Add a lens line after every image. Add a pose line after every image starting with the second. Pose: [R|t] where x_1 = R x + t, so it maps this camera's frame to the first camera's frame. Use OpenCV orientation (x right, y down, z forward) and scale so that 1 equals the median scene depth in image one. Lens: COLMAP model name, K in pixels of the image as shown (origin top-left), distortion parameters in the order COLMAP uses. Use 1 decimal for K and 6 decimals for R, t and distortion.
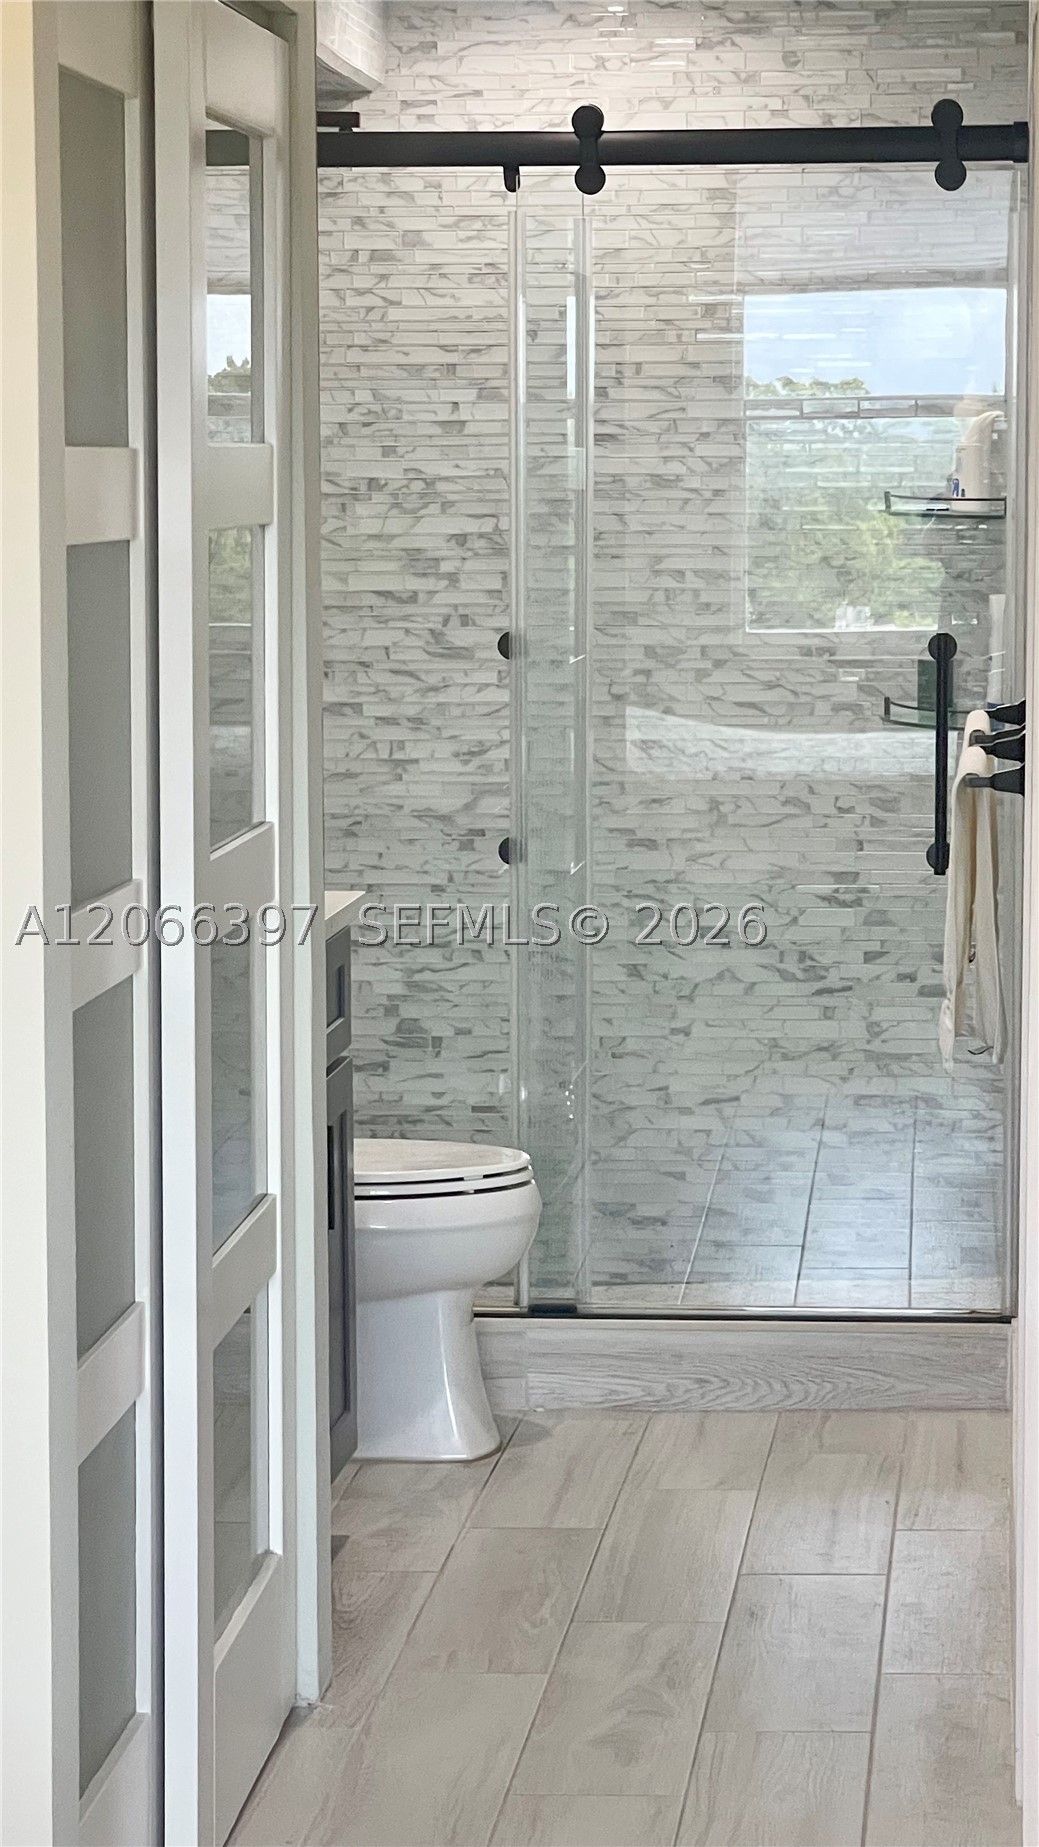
lens RADIAL K [[4802.0, 0, 520.0], [0, 4802.0, 923.4], [0, 0, 1]] dist [-0.110655, 0.000000]
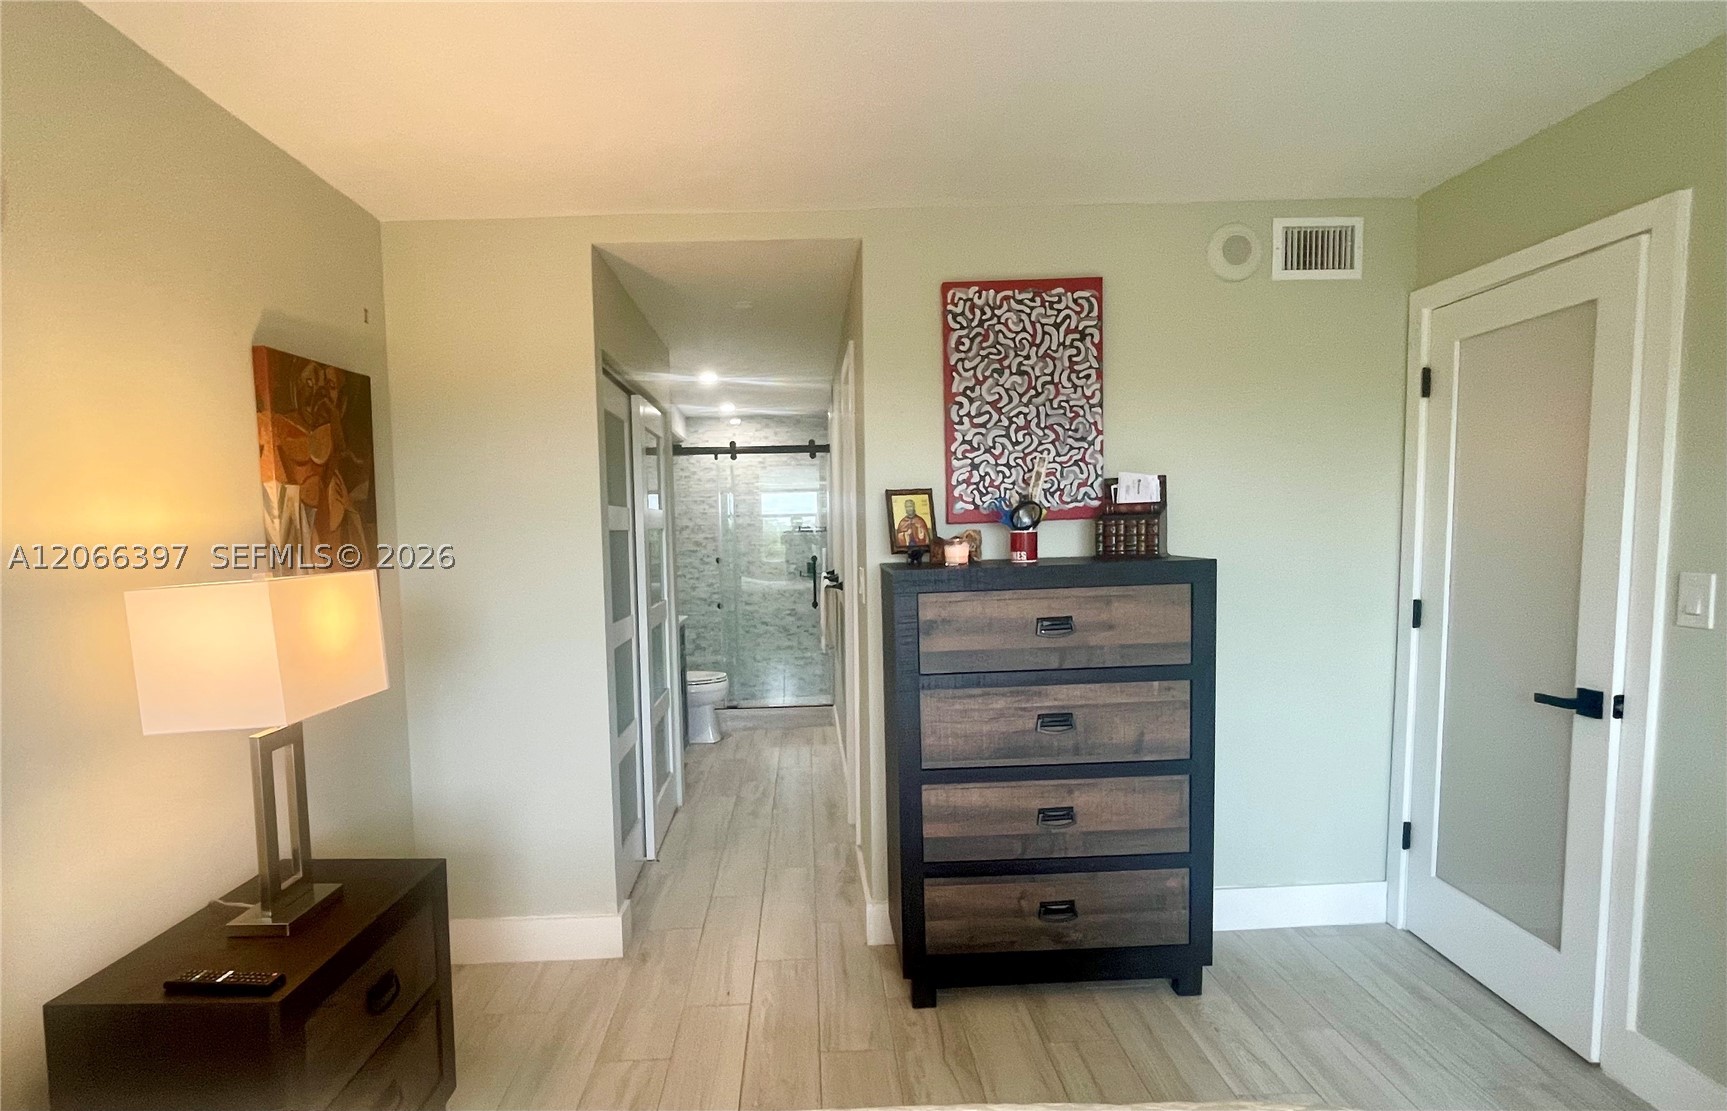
lens RADIAL K [[926.5, 0, 831.2], [0, 926.5, 614.1], [0, 0, 1]] dist [-0.005466, -0.001517]
pose [[0.992044, -0.026833, 0.122995, -0.005696], [0.027636, 0.999606, -0.004825, -0.000398], [-0.122817, 0.008186, 0.992396, 0.124214]]
